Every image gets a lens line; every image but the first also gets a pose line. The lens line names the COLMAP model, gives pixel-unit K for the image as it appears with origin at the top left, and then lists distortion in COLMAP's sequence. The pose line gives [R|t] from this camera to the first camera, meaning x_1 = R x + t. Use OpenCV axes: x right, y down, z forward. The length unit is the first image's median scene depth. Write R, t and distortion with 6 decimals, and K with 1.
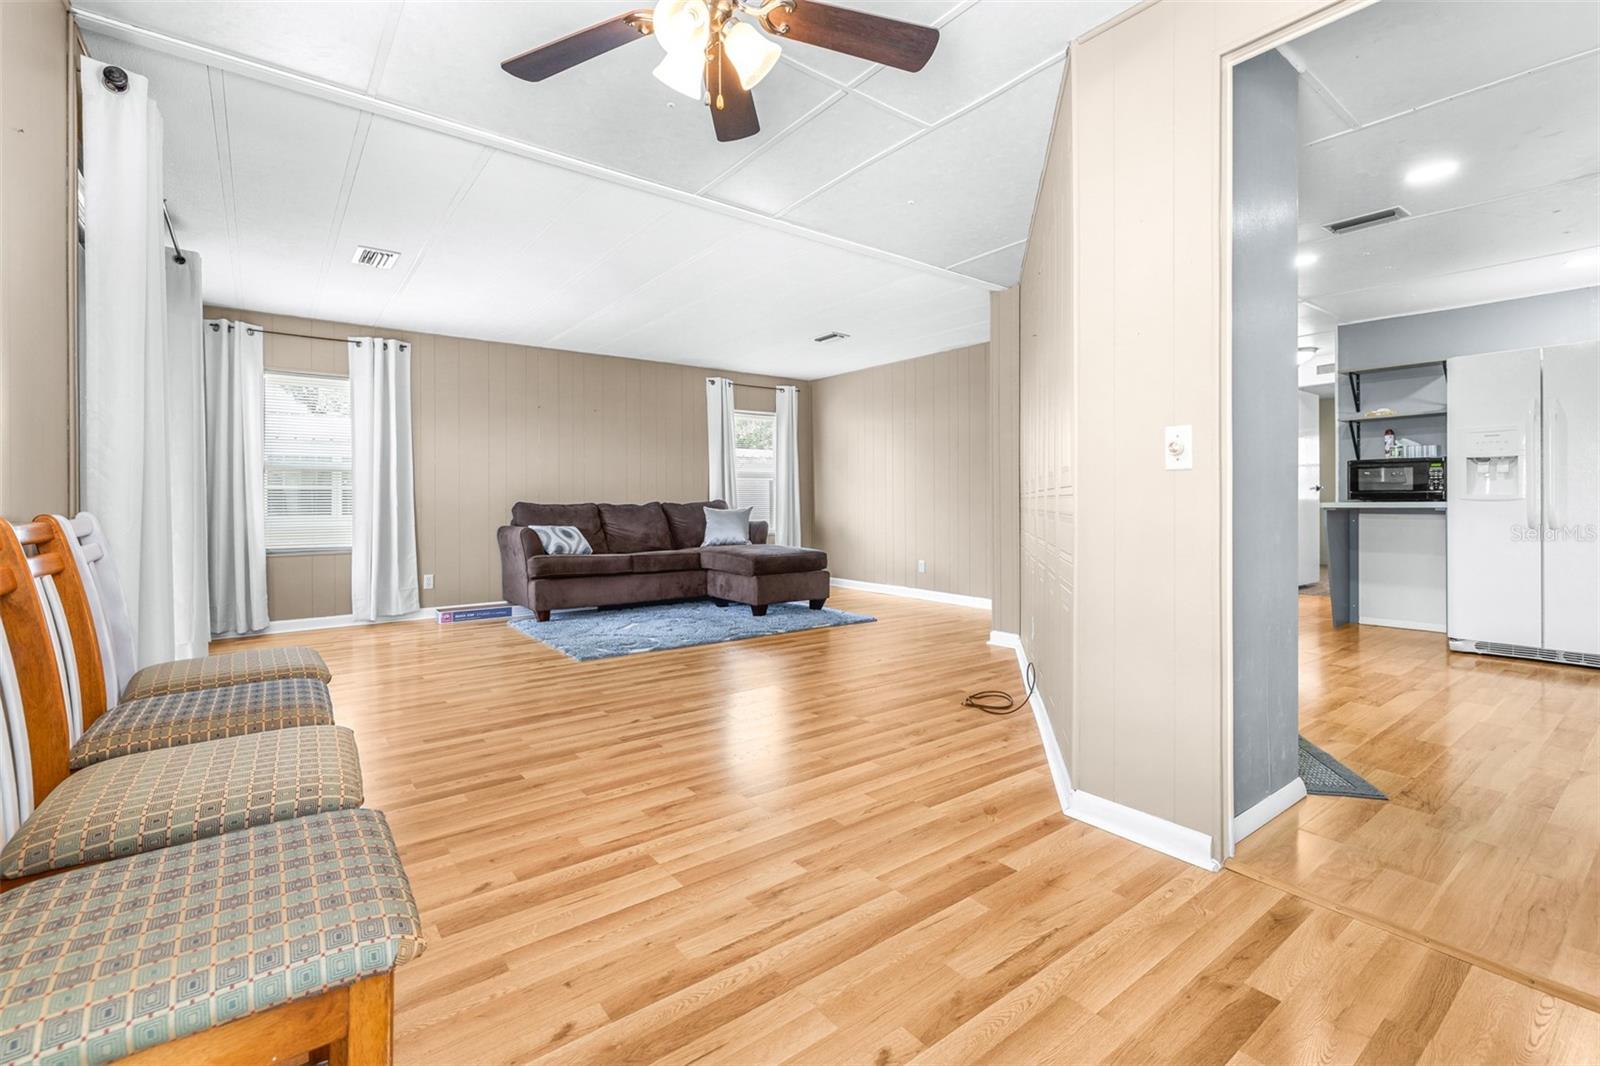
lens RADIAL K [[710.5, 0, 802.6], [0, 710.5, 504.4], [0, 0, 1]] dist [0.001875, 0.000423]
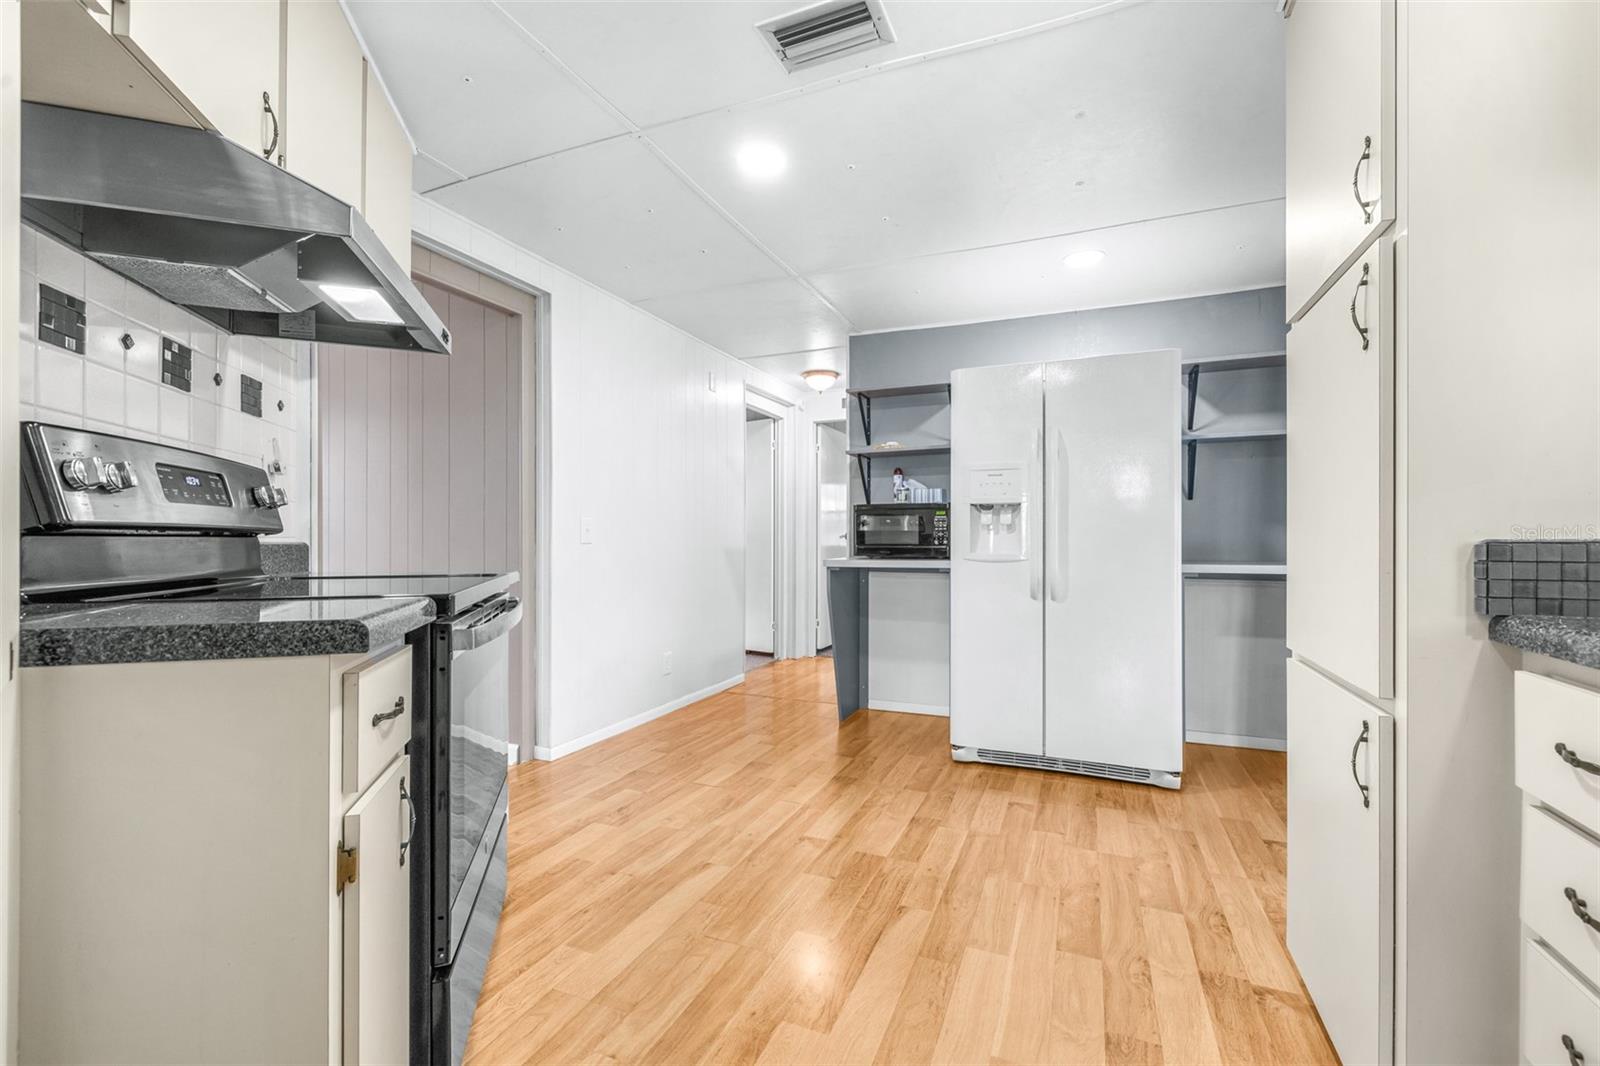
lens RADIAL K [[669.6, 0, 801.6], [0, 669.6, 540.9], [0, 0, 1]] dist [-0.000967, -0.000001]
pose [[0.871094, 0.006282, 0.491075, 0.338548], [-0.005818, 0.999980, -0.002472, -0.018541], [-0.491081, -0.000704, 0.871114, 0.371122]]
